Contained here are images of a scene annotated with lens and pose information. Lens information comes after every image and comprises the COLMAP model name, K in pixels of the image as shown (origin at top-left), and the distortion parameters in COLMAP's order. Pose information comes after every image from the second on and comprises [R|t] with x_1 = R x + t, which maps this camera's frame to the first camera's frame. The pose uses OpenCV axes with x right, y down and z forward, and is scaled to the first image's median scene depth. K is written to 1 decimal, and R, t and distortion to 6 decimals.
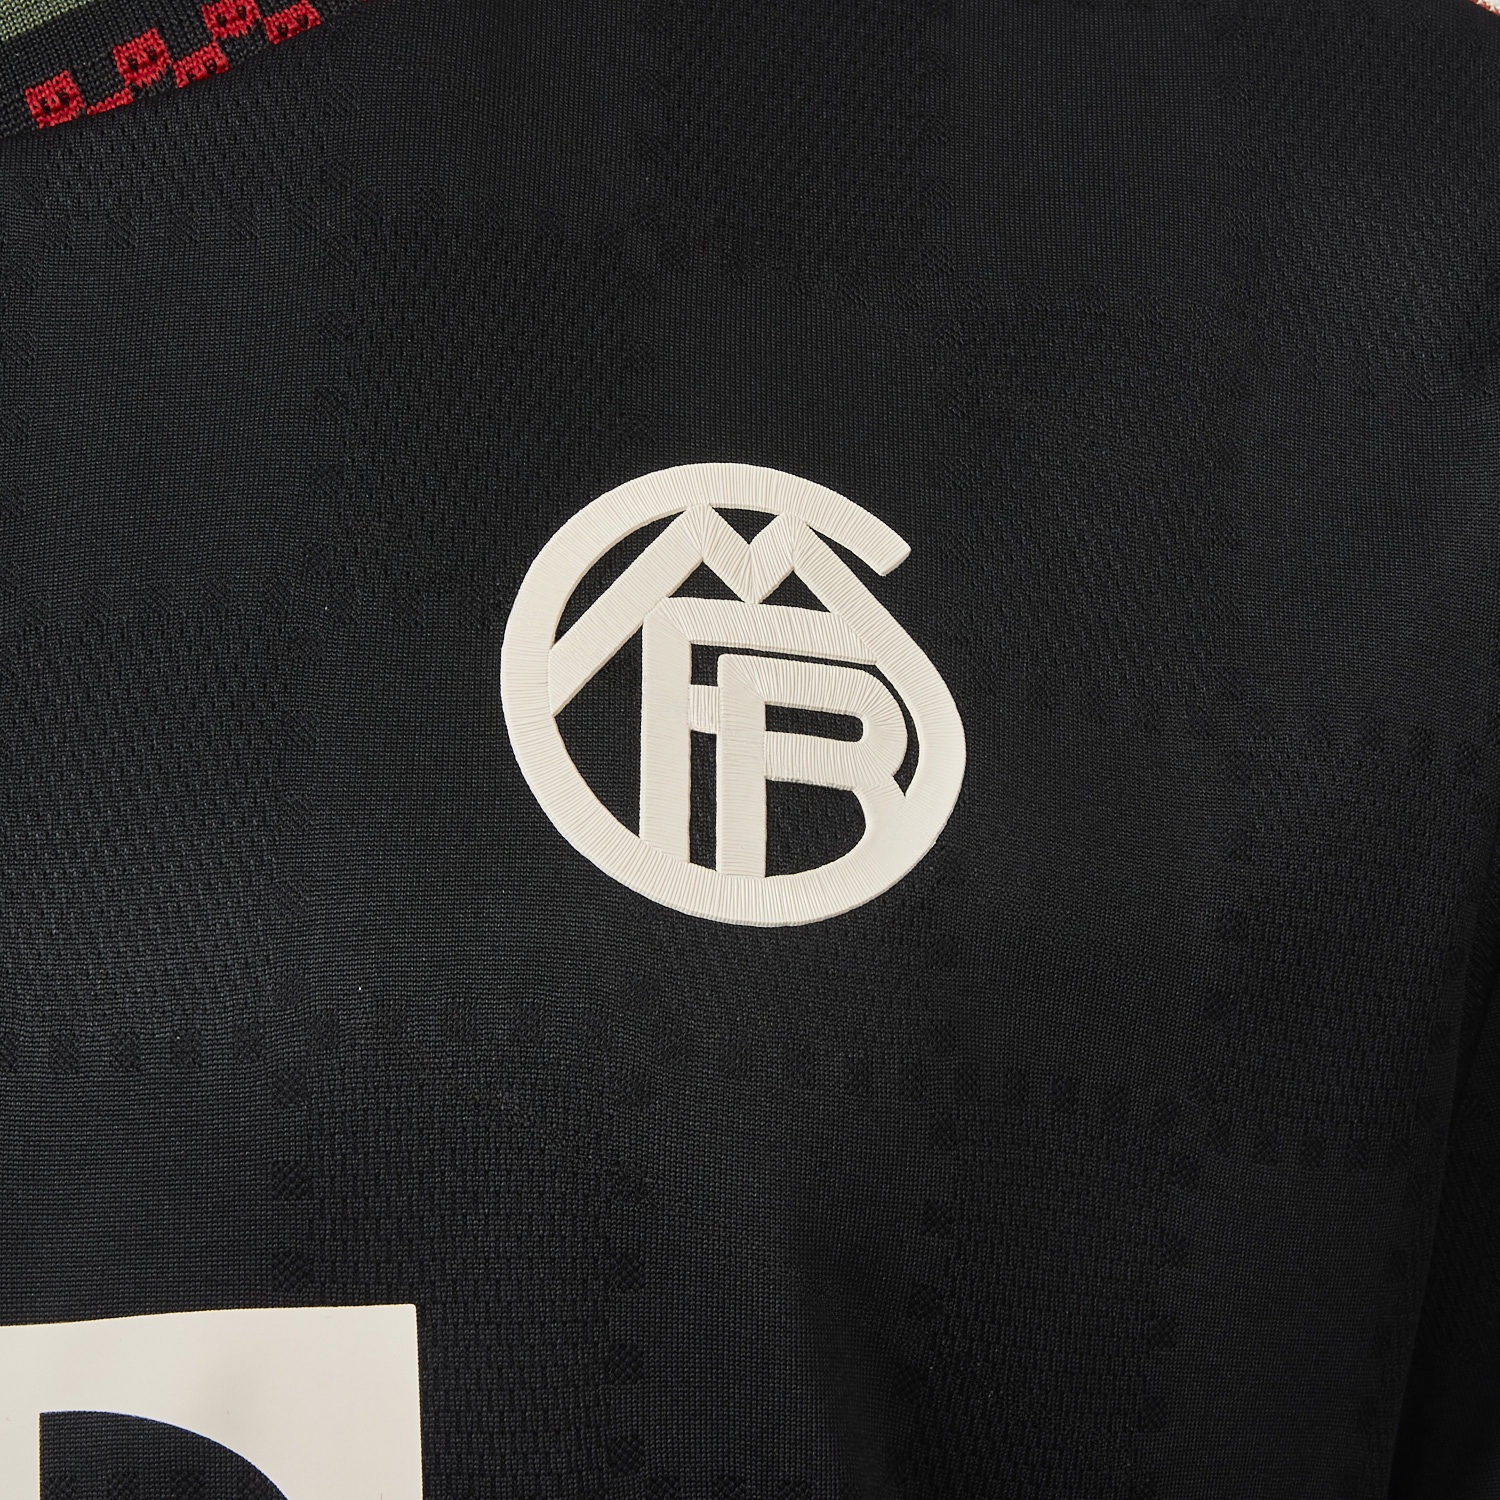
lens RADIAL K [[3027.7, 0, 747.9], [0, 3027.7, 748.7], [0, 0, 1]] dist [-0.018750, 0.000000]
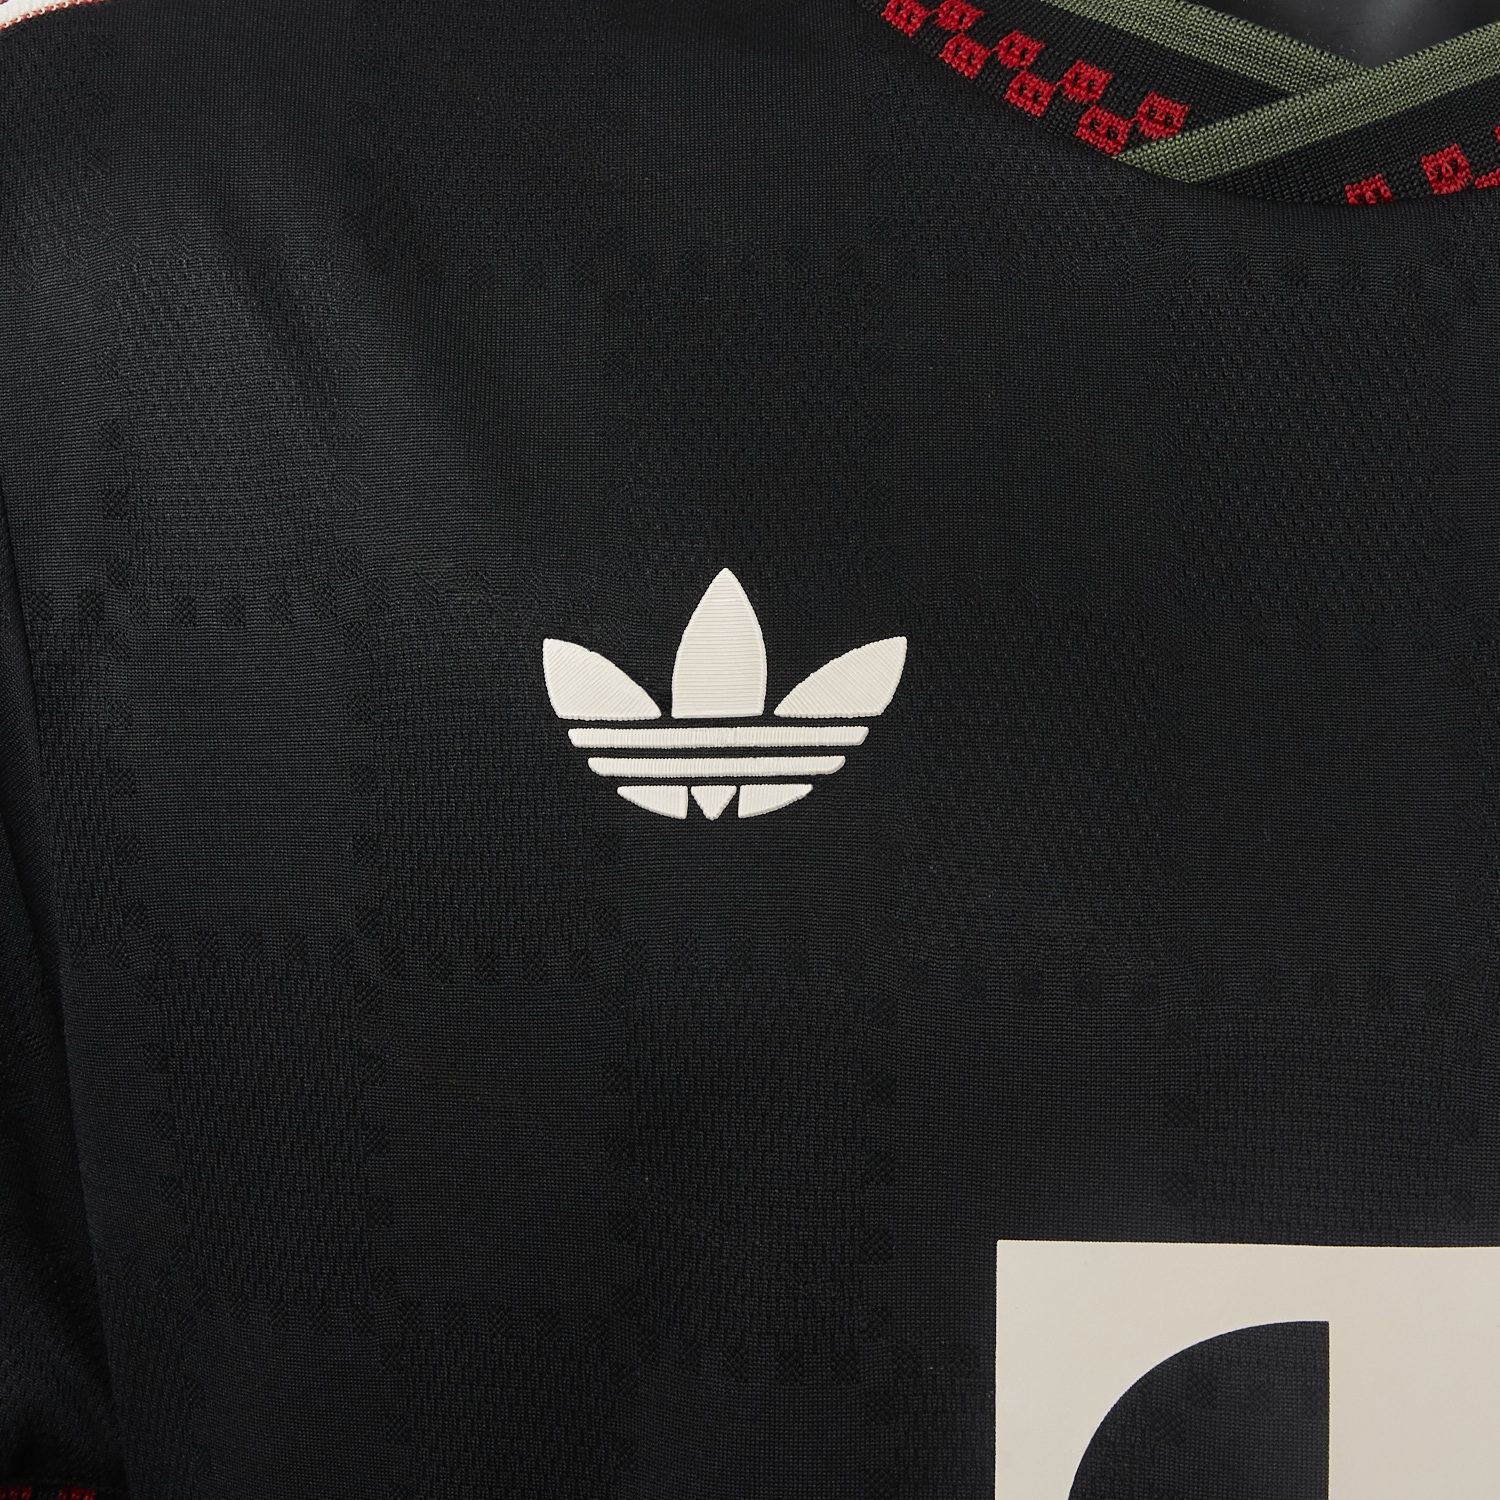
lens RADIAL K [[3027.7, 0, 746.1], [0, 3027.7, 752.0], [0, 0, 1]] dist [-0.018750, 0.000000]
pose [[0.987001, 0.058852, 0.149552, -0.683903], [-0.062677, 0.997813, 0.020994, -0.004744], [-0.147990, -0.030095, 0.988531, -0.090478]]
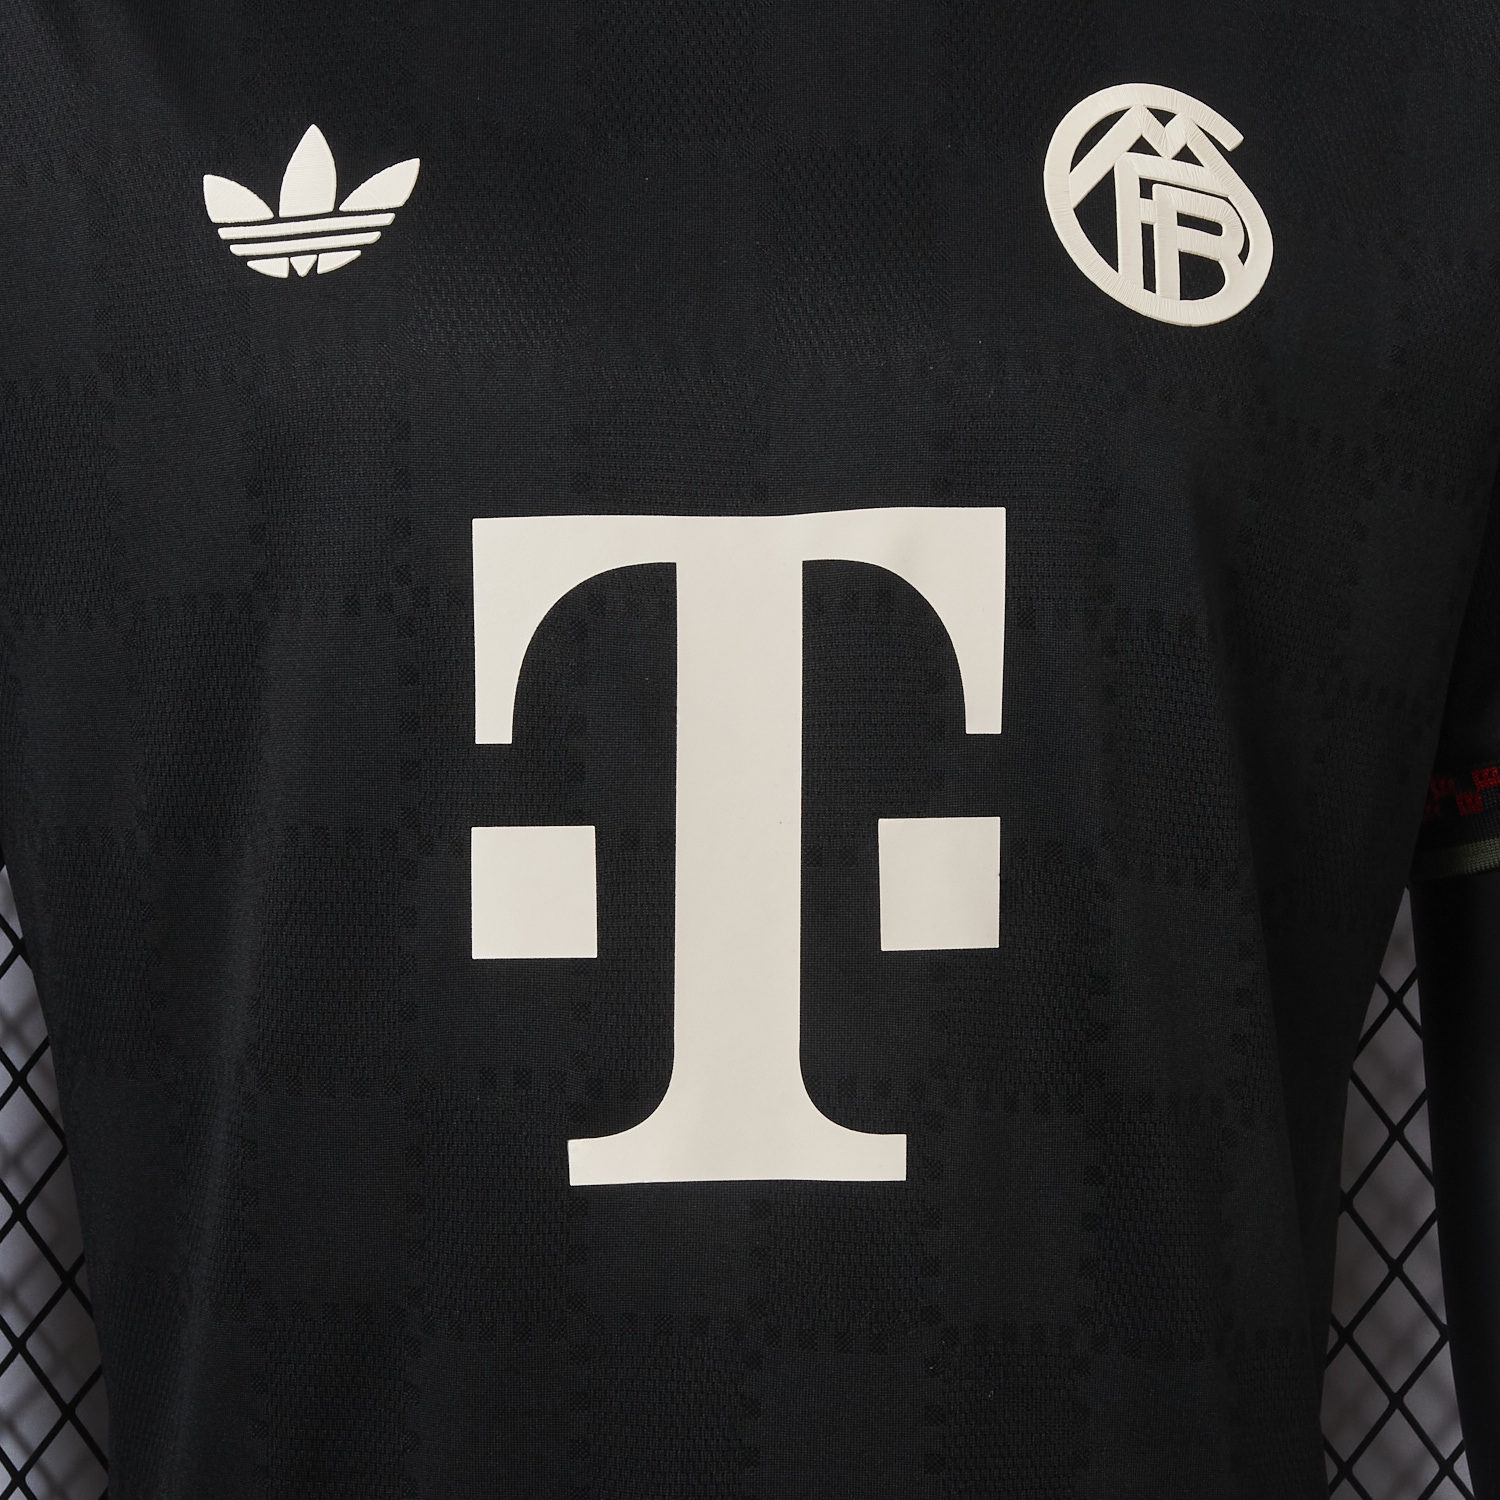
lens RADIAL K [[3027.7, 0, 755.1], [0, 3027.7, 753.9], [0, 0, 1]] dist [-0.018750, 0.000000]
pose [[0.992752, 0.031848, 0.115885, -0.454533], [-0.036163, 0.998721, 0.035326, 0.260945], [-0.114612, -0.039260, 0.992634, -0.829963]]
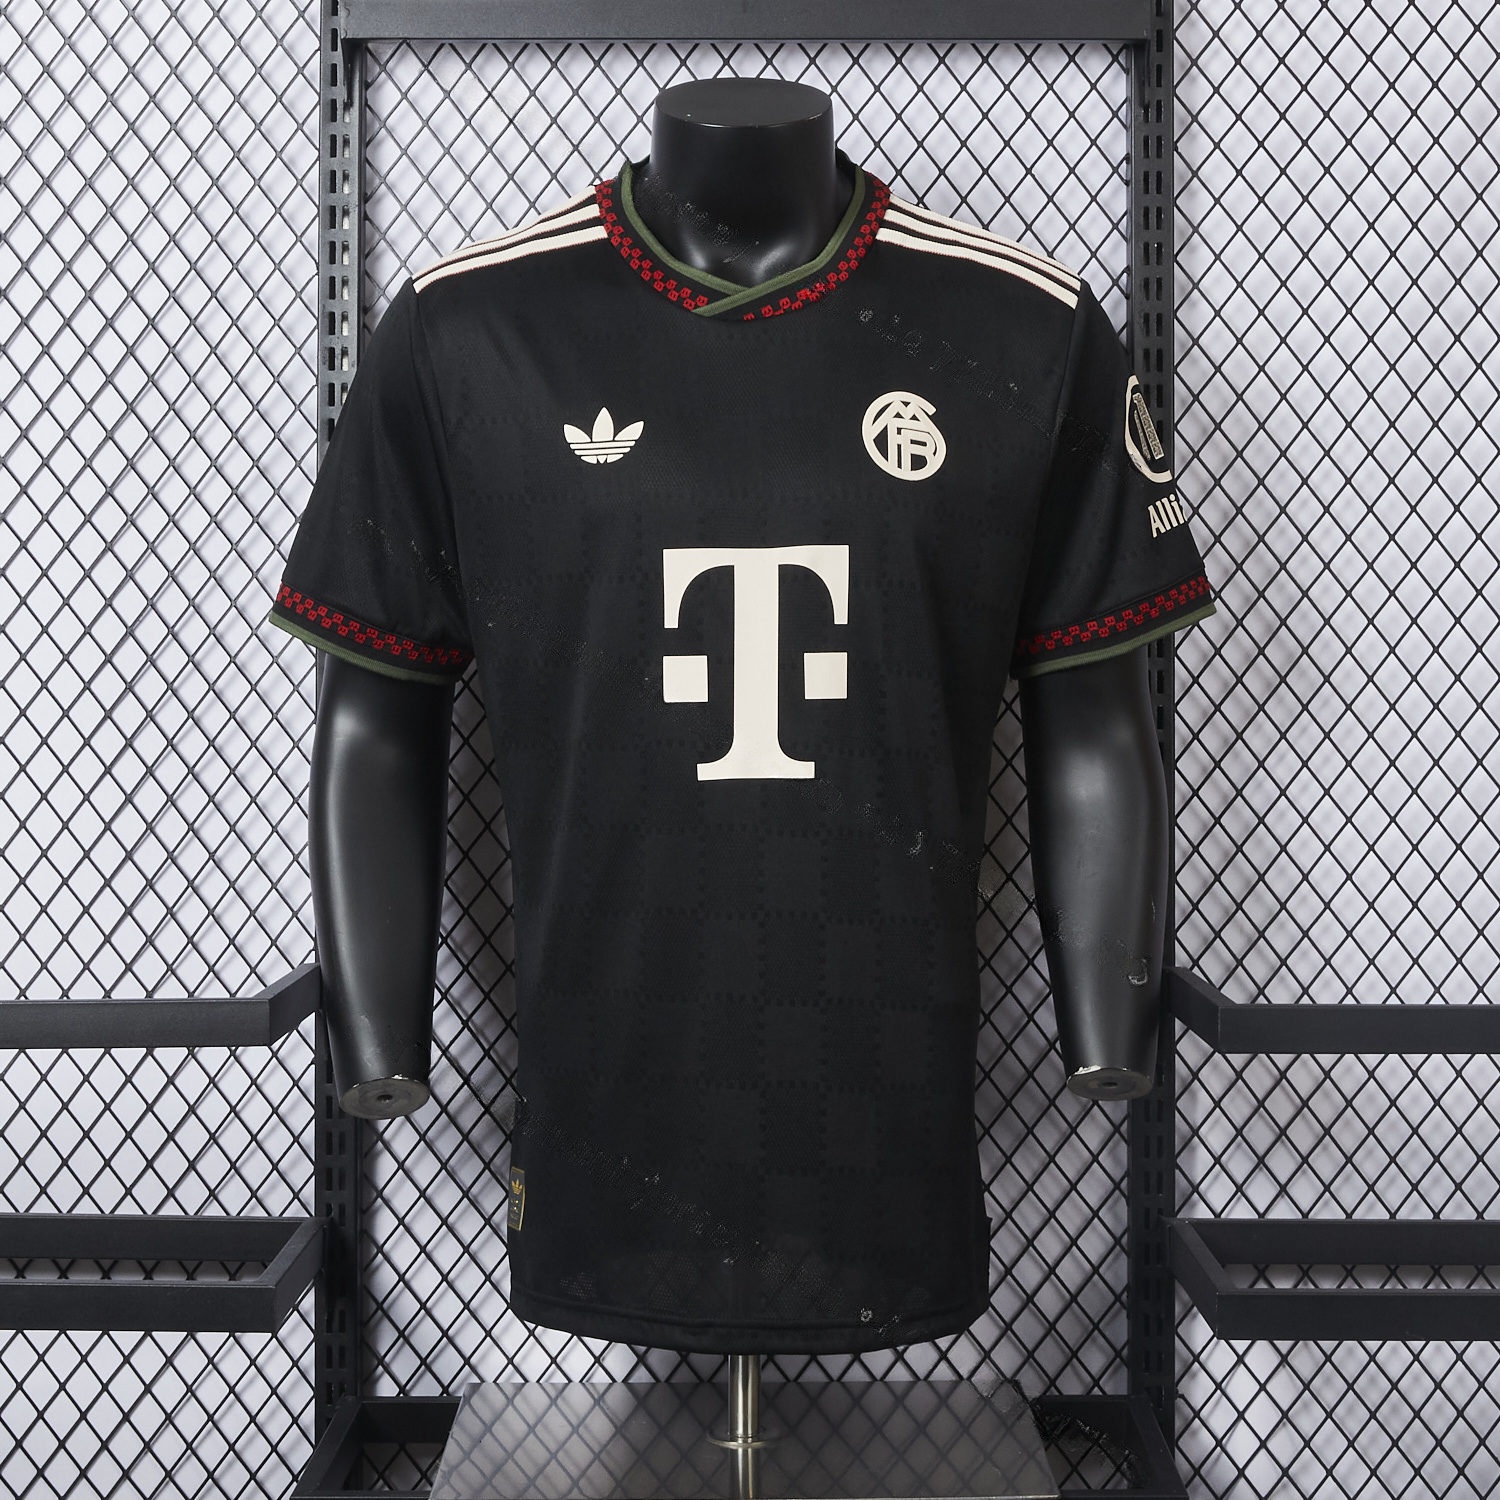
lens RADIAL K [[3027.7, 0, 751.1], [0, 3027.7, 745.3], [0, 0, 1]] dist [-0.018750, 0.000000]
pose [[0.991993, 0.024819, 0.123832, -0.904341], [-0.034309, 0.996585, 0.075105, 0.130109], [-0.121545, -0.078752, 0.989457, -4.208630]]
